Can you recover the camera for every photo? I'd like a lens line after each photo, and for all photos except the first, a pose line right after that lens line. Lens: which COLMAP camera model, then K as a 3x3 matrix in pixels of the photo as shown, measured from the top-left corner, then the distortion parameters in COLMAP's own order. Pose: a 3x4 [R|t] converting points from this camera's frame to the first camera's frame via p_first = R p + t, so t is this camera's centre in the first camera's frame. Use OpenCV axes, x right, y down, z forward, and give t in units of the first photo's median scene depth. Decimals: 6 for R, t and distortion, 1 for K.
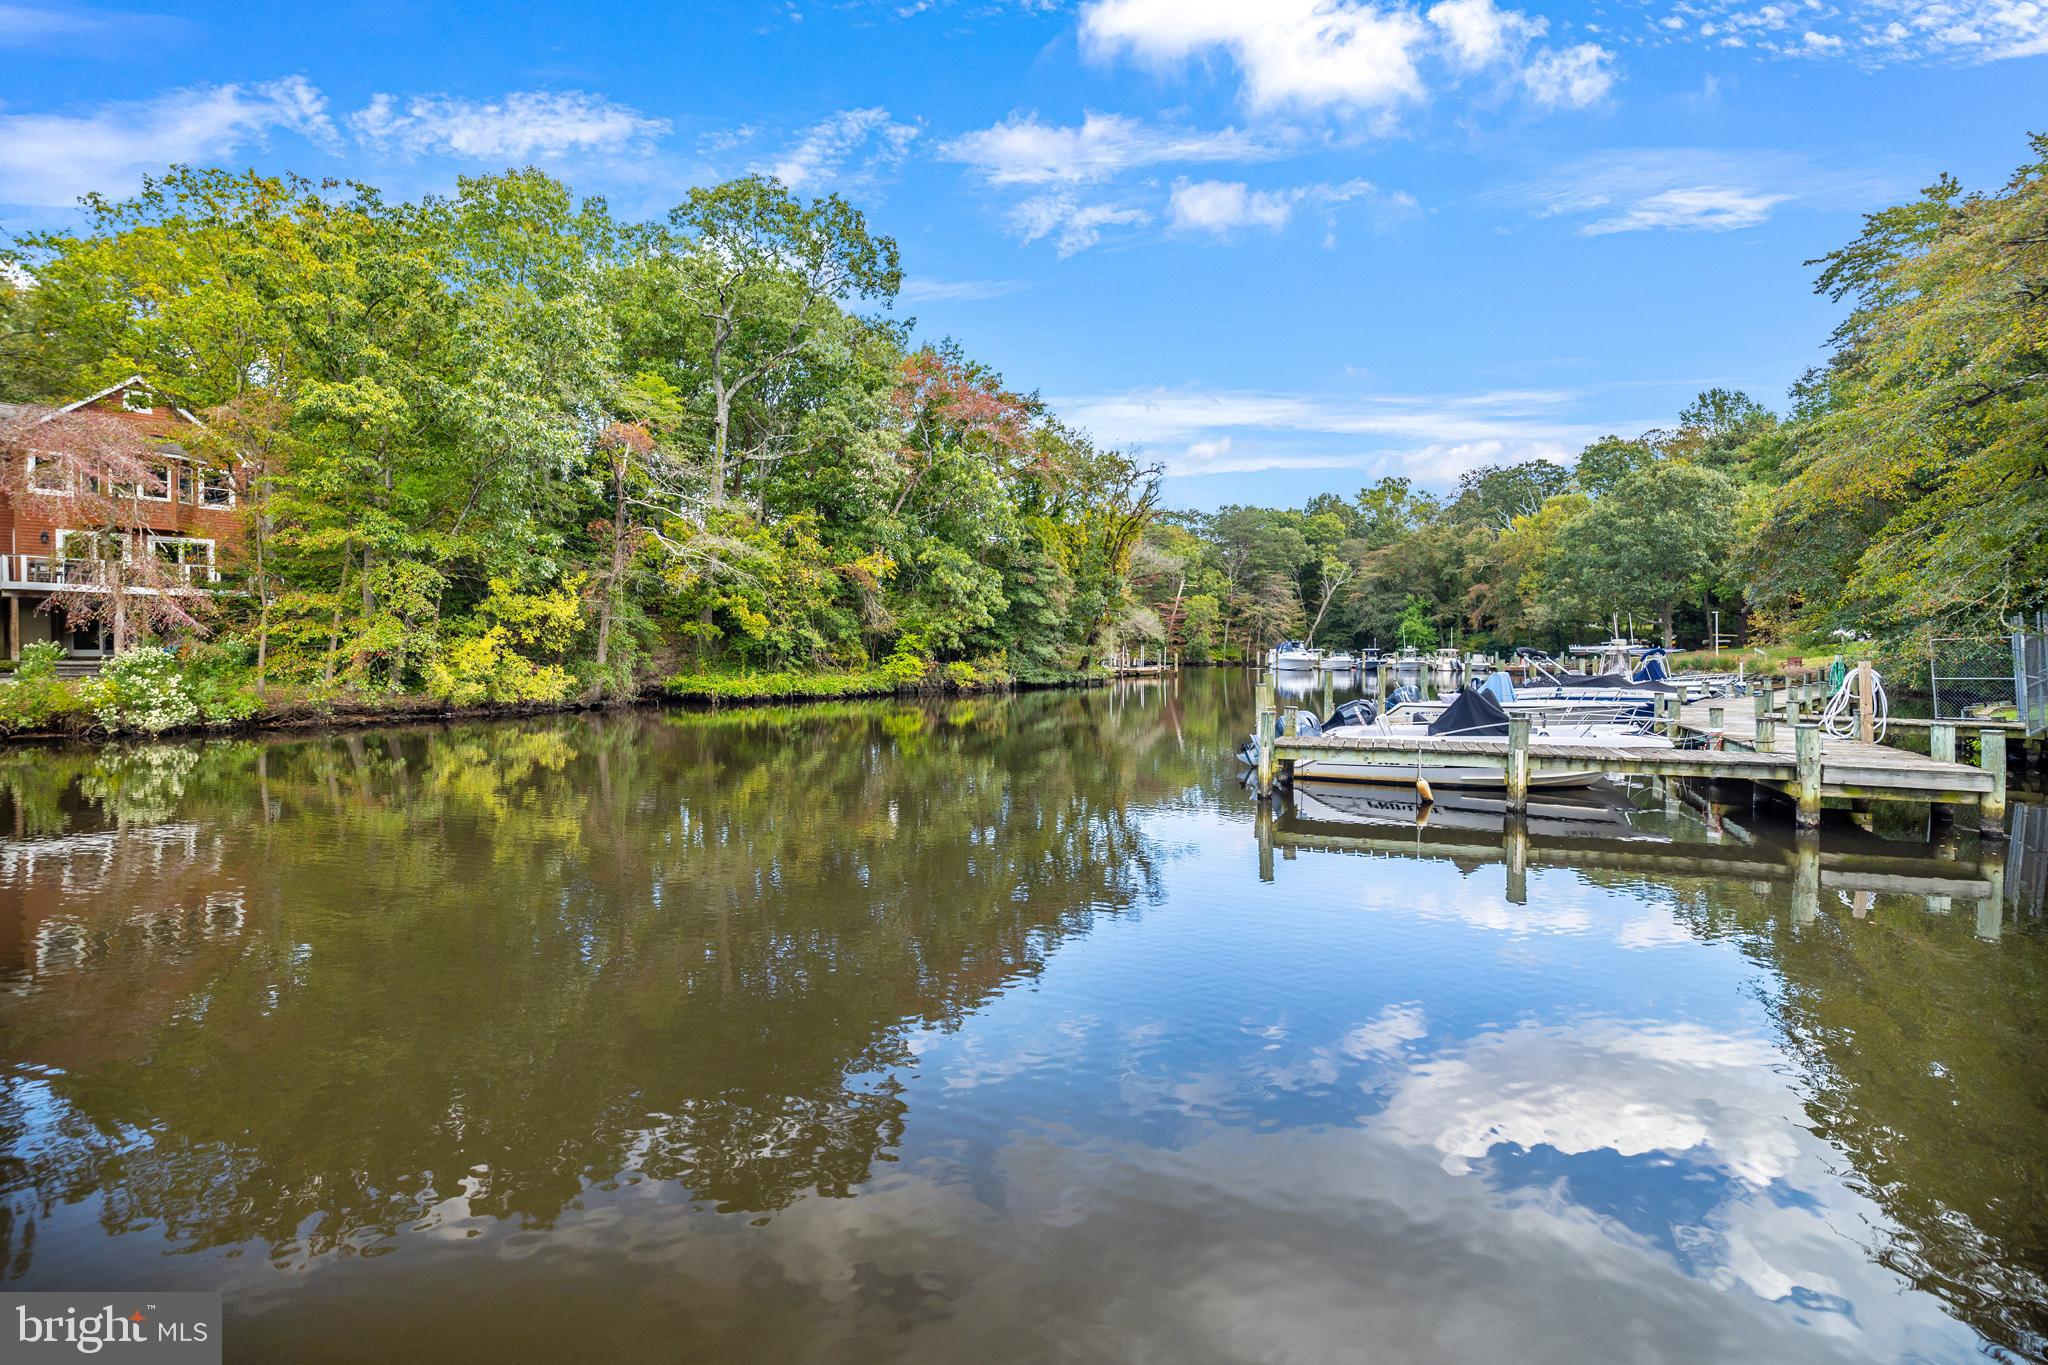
lens RADIAL K [[920.4, 0, 1052.3], [0, 920.4, 660.2], [0, 0, 1]] dist [-0.021340, 0.005503]
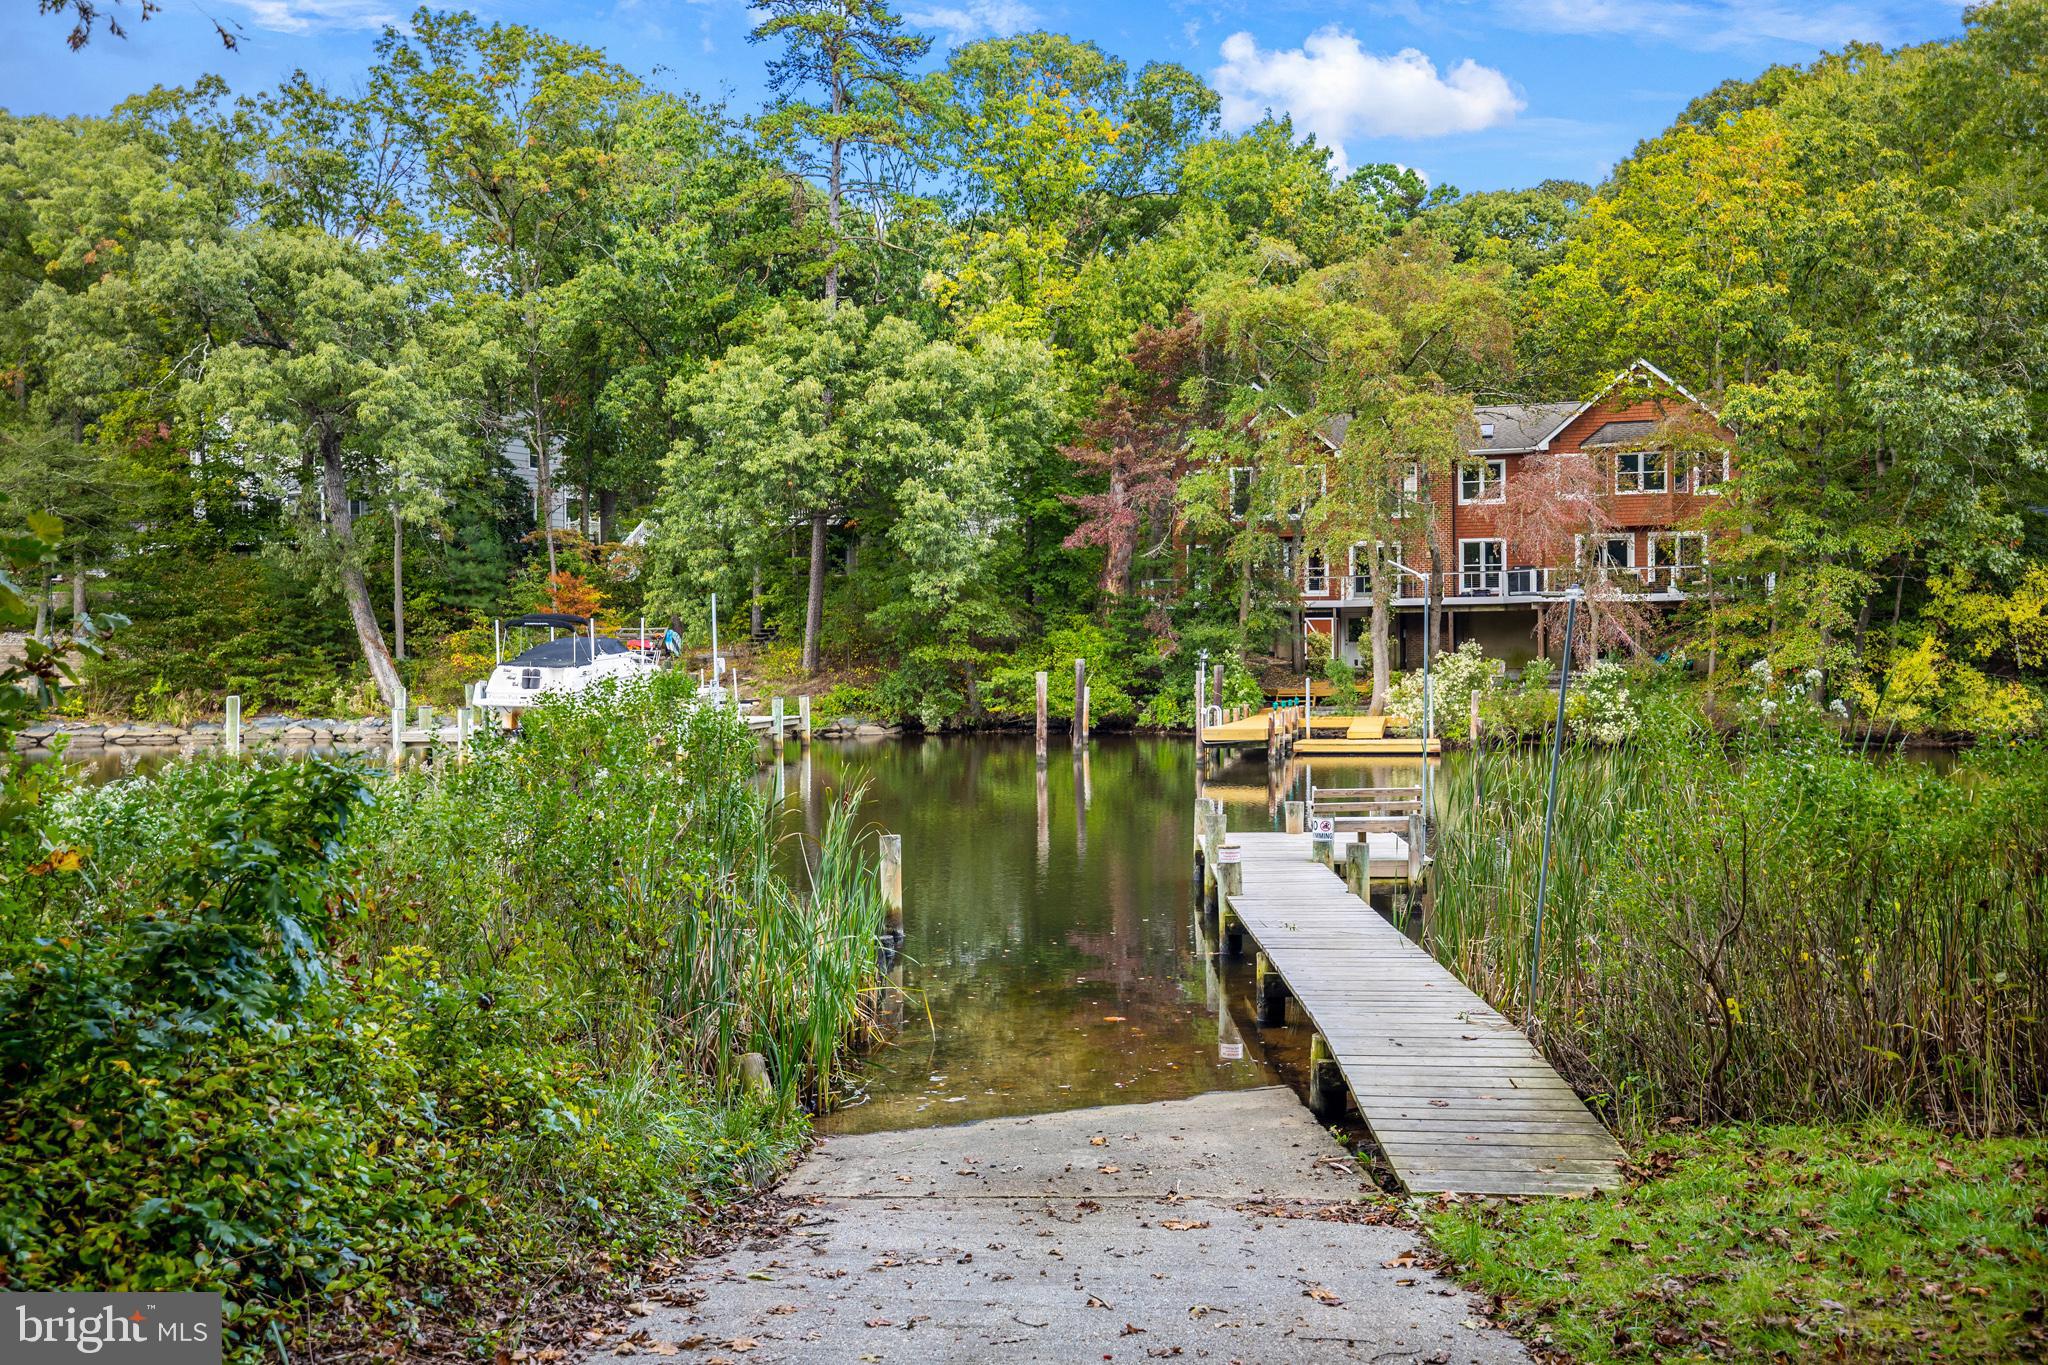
lens RADIAL K [[2017.4, 0, 976.3], [0, 2017.4, 645.6], [0, 0, 1]] dist [0.098743, 0.000000]
pose [[0.388786, 0.000007, -0.921328, 0.805979], [0.000139, 1.000000, 0.000066, -0.031612], [0.921328, -0.000154, 0.388786, -0.536887]]
